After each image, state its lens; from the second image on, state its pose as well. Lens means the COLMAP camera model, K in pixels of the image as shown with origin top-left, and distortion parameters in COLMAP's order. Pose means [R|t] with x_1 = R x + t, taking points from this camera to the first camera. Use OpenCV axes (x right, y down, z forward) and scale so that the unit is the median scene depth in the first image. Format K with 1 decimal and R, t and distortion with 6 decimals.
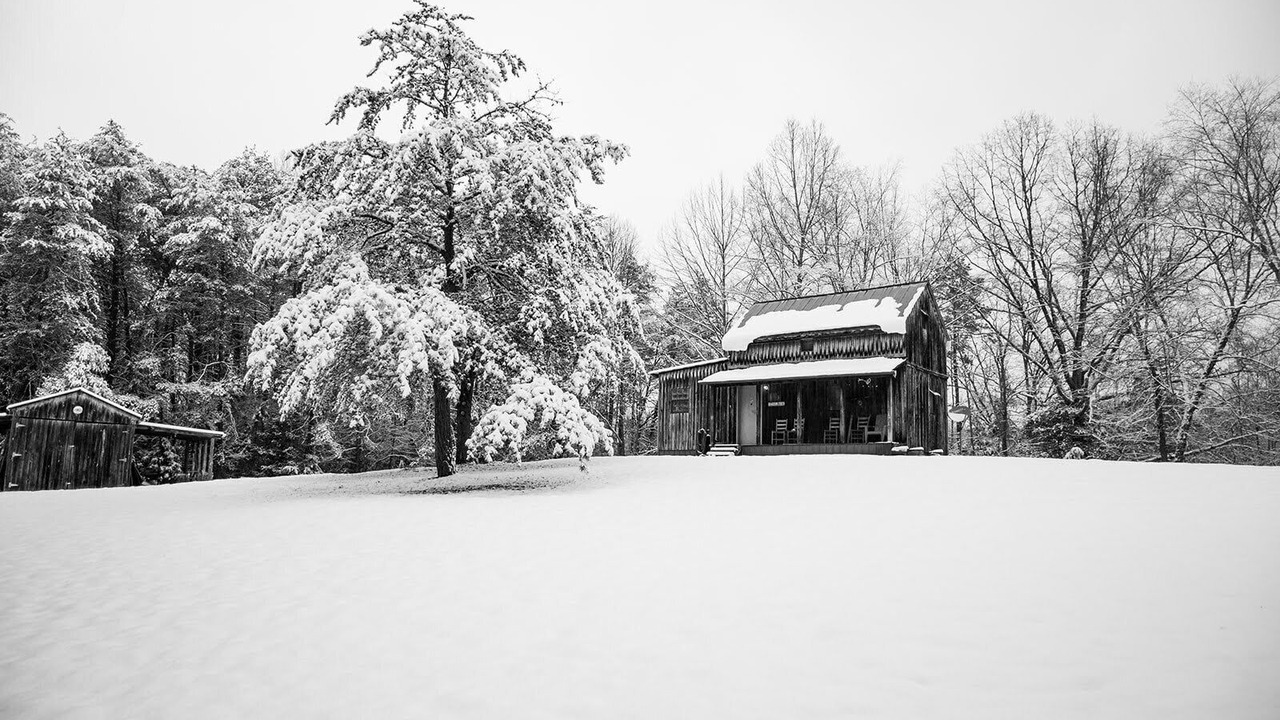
lens RADIAL K [[895.2, 0, 641.0], [0, 895.2, 360.9], [0, 0, 1]] dist [-0.033793, 0.003453]
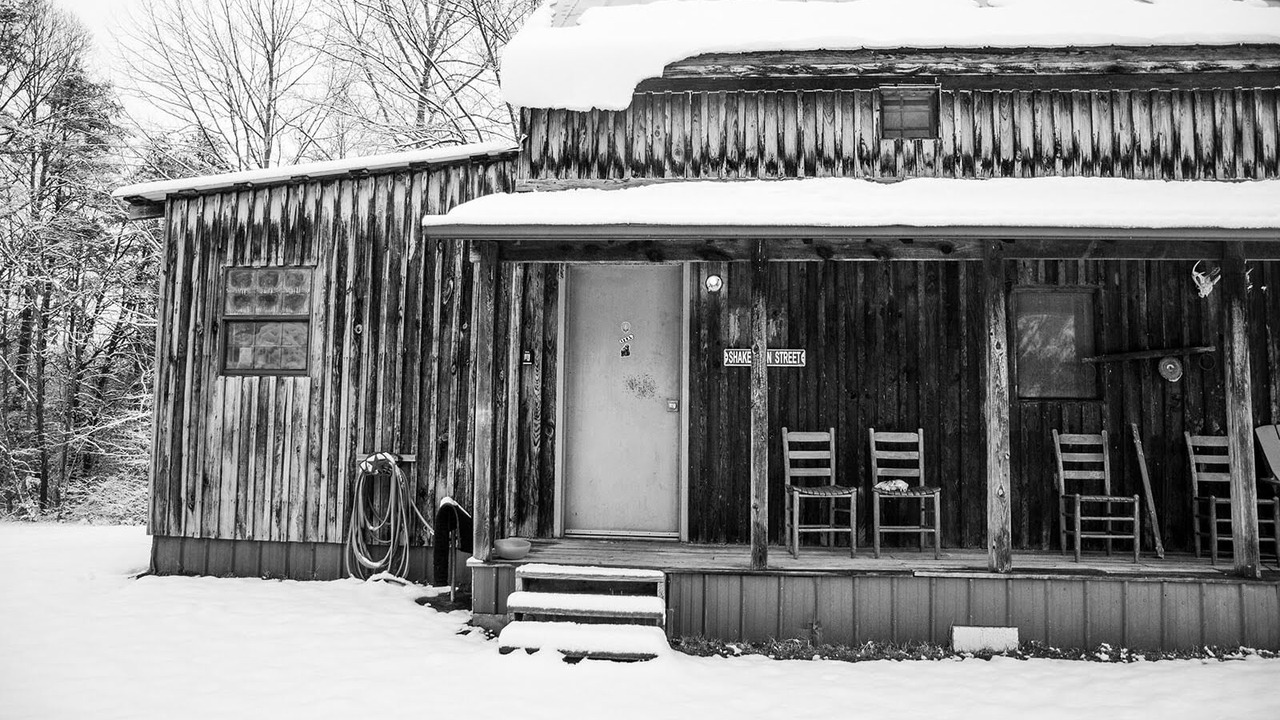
lens RADIAL K [[895.2, 0, 636.7], [0, 895.2, 365.6], [0, 0, 1]] dist [-0.033793, 0.003453]
pose [[0.848599, 0.032167, 0.528057, 0.004763], [-0.071478, 0.995969, 0.054195, 0.038102], [-0.524185, -0.083734, 0.847478, 0.783727]]
